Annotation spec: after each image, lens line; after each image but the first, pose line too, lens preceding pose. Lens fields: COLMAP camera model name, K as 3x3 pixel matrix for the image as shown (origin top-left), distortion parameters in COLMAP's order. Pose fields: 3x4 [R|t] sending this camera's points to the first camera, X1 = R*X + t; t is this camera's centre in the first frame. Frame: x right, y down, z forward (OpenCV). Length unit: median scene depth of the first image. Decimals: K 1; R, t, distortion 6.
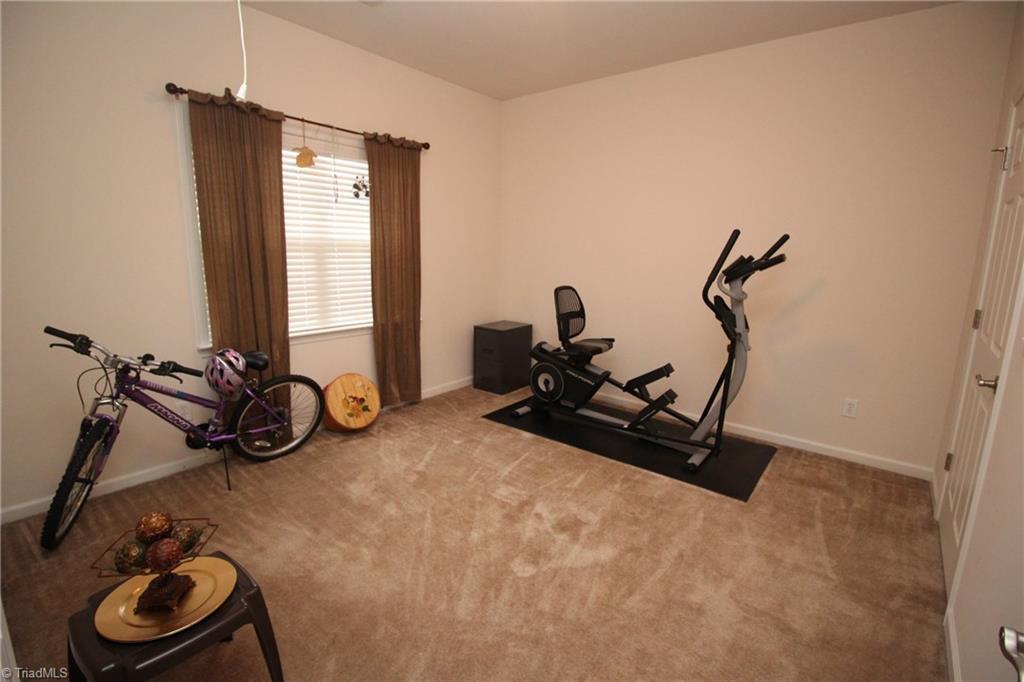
lens RADIAL K [[474.0, 0, 505.2], [0, 474.0, 337.0], [0, 0, 1]] dist [0.001699, -0.013510]
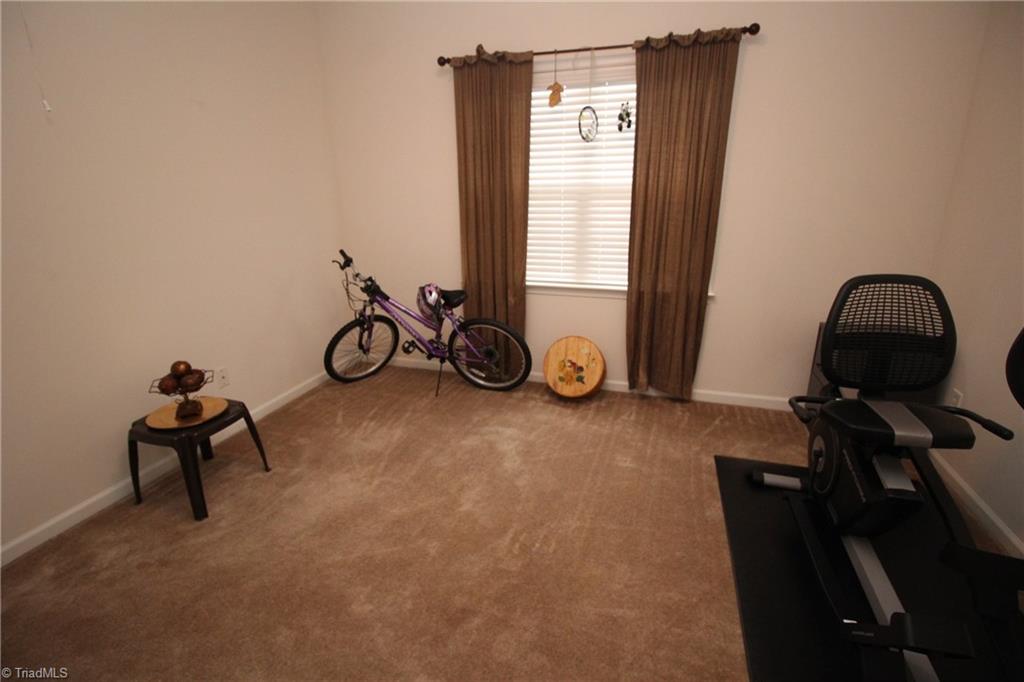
lens RADIAL K [[474.0, 0, 505.2], [0, 474.0, 337.0], [0, 0, 1]] dist [0.001699, -0.013510]
pose [[0.355495, 0.253224, -0.899723, 0.445357], [-0.155127, 0.965236, 0.210370, -0.092797], [0.921715, 0.064786, 0.382419, 0.531360]]
